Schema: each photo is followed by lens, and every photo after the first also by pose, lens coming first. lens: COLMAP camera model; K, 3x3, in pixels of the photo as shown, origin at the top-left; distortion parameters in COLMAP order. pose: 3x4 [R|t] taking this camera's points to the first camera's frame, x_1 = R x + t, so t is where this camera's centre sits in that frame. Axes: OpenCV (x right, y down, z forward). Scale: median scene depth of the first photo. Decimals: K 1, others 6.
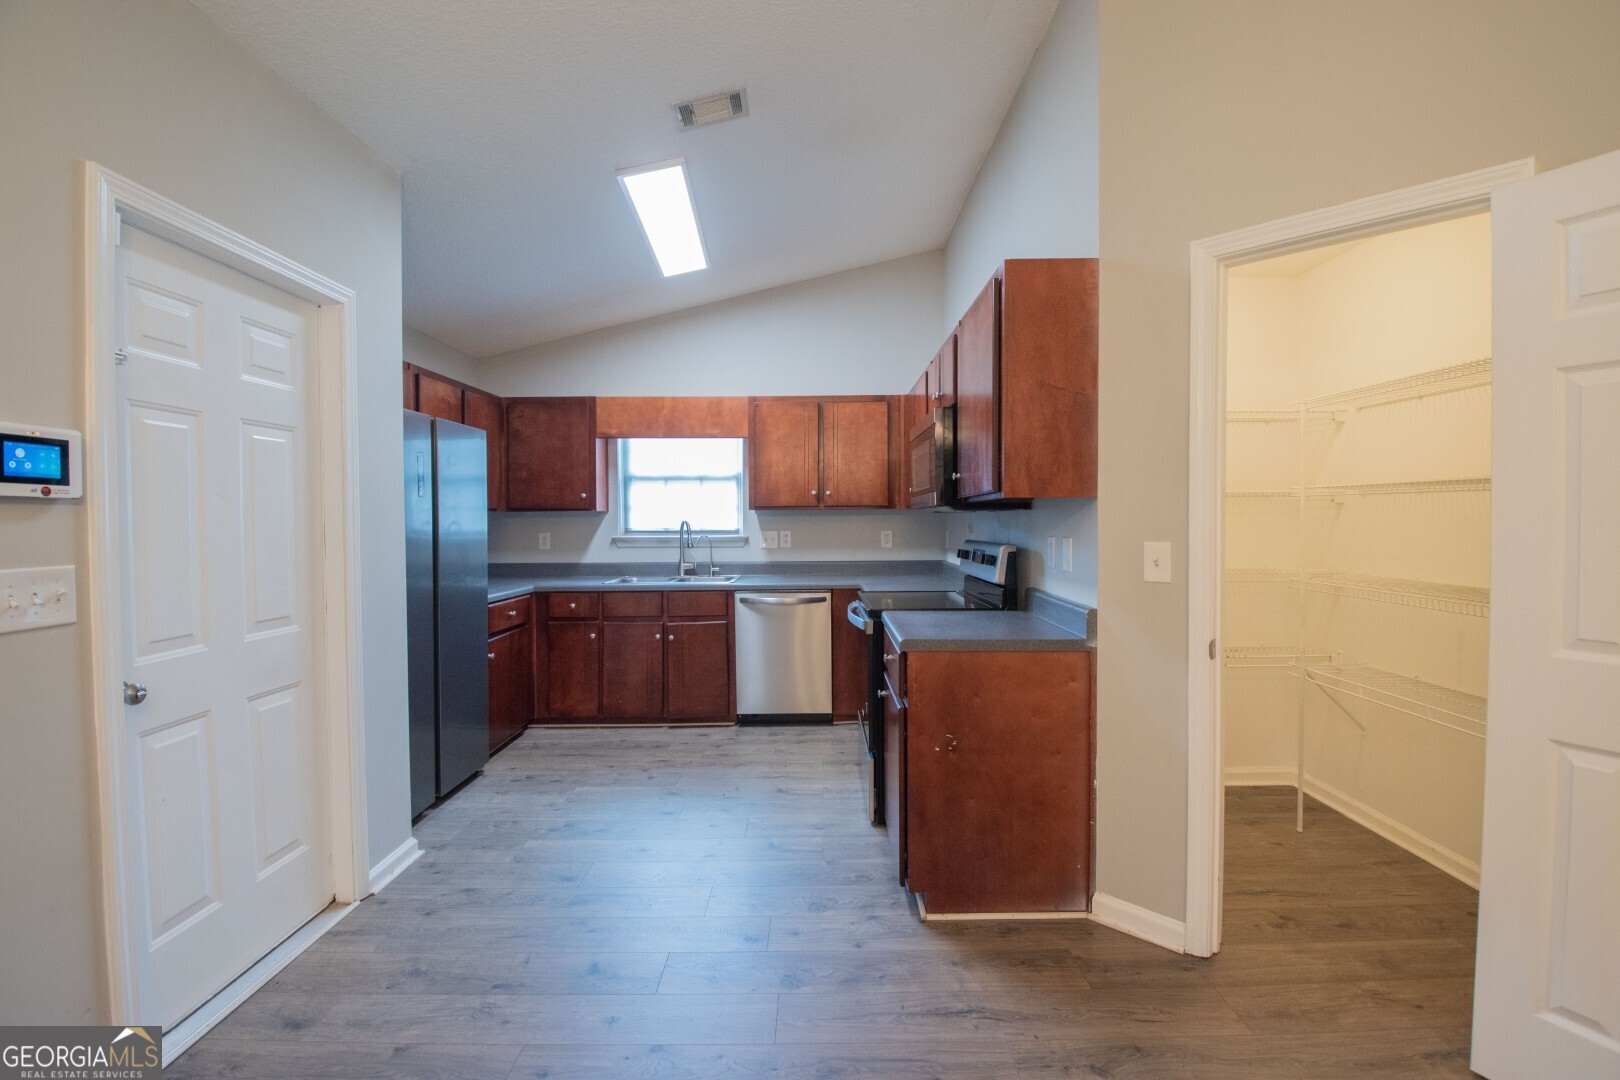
lens RADIAL K [[714.7, 0, 822.9], [0, 714.7, 533.2], [0, 0, 1]] dist [0.024819, -0.029876]
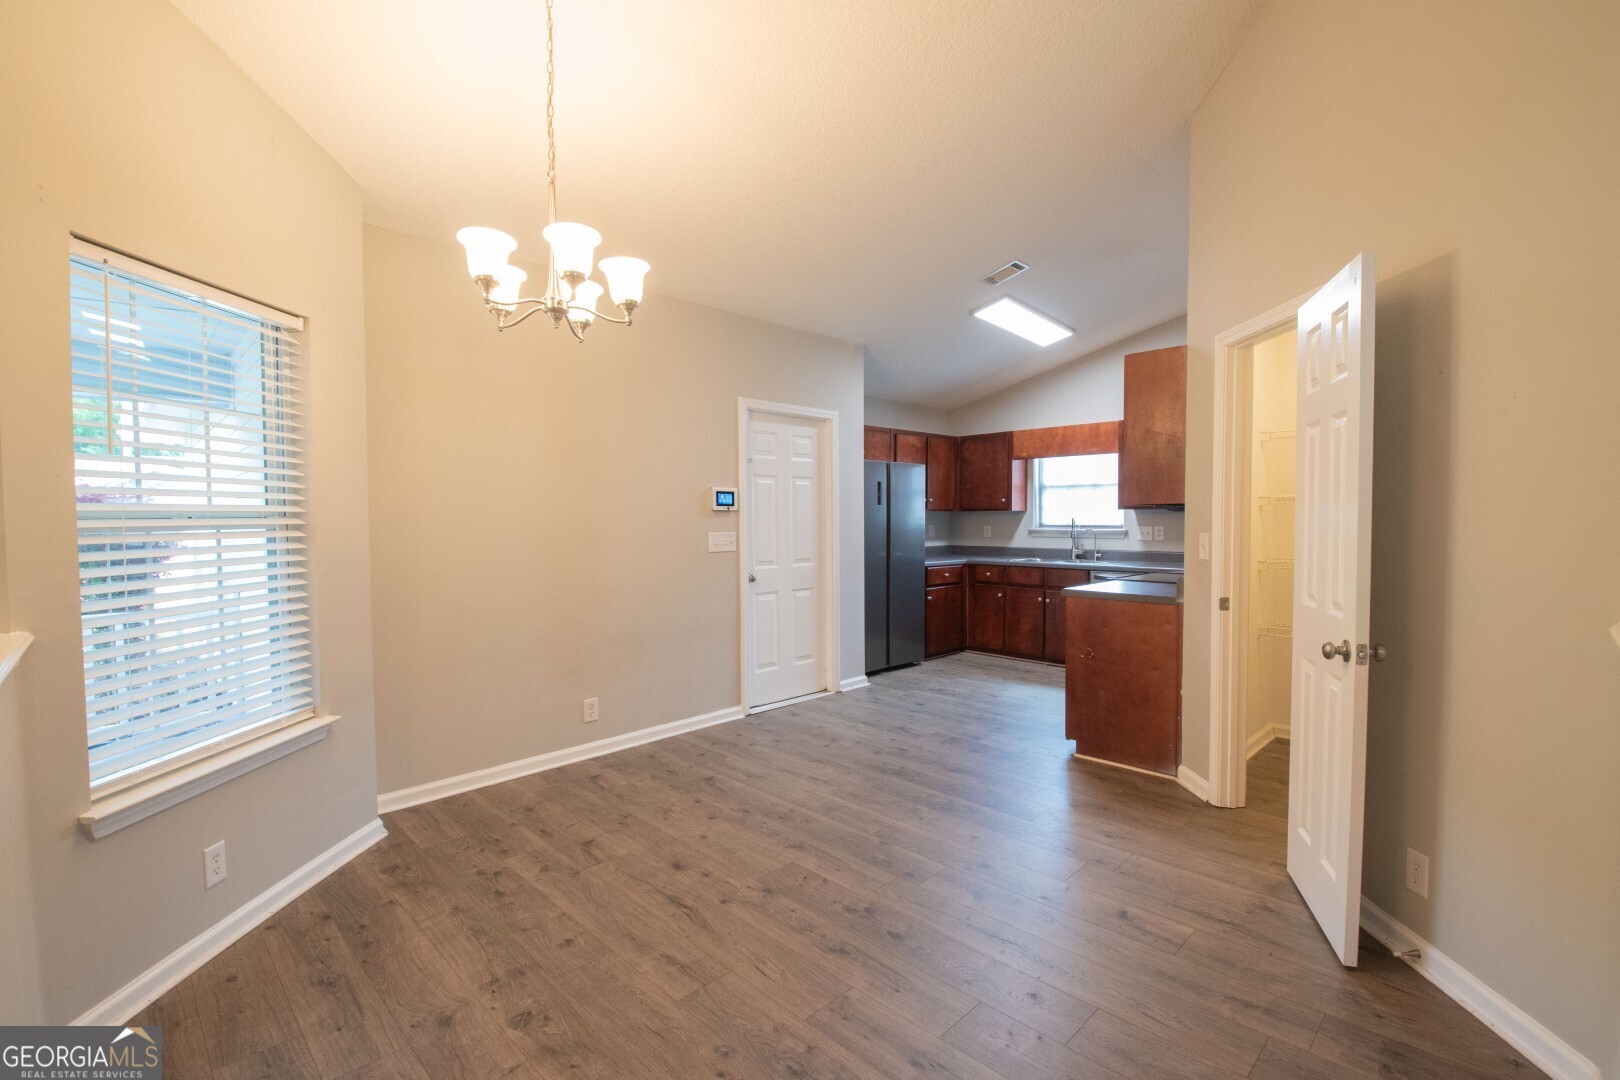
lens RADIAL K [[685.1, 0, 810.0], [0, 685.1, 540.0], [0, 0, 1]] dist [0.000409, 0.000044]
pose [[0.701270, 0.025272, -0.712447, 0.408382], [-0.013544, 0.999663, 0.022129, 0.002877], [0.712767, -0.005869, 0.701376, -0.270903]]
